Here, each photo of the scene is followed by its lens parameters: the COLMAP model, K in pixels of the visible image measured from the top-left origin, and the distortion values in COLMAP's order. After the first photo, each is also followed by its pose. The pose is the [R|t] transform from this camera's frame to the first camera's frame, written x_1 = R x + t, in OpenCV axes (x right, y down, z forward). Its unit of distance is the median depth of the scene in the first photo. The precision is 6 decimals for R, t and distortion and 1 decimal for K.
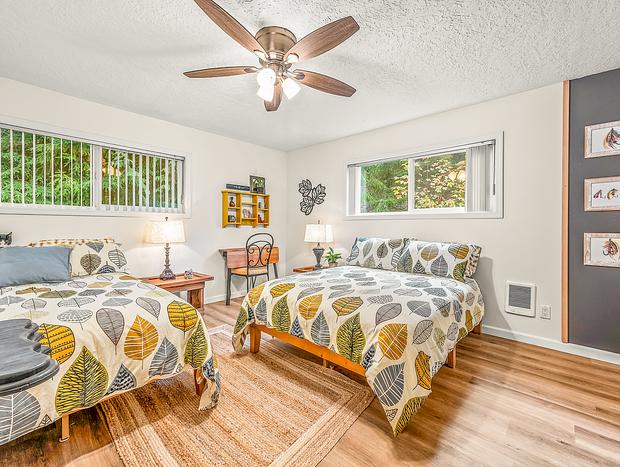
lens RADIAL K [[274.5, 0, 310.0], [0, 274.5, 225.0], [0, 0, 1]] dist [0.000671, 0.000055]
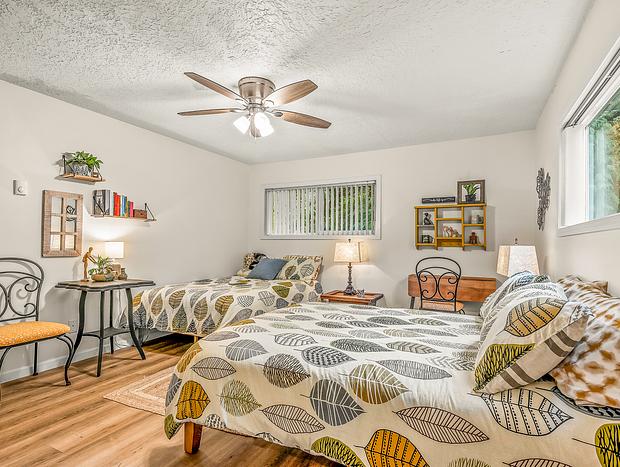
lens RADIAL K [[330.2, 0, 310.0], [0, 330.2, 233.5], [0, 0, 1]] dist [-0.000277, 0.000047]
pose [[0.274140, -0.032112, -0.961153, 0.607505], [-0.003893, 0.999397, -0.034501, -0.003421], [0.961682, 0.013200, 0.273850, 0.394342]]
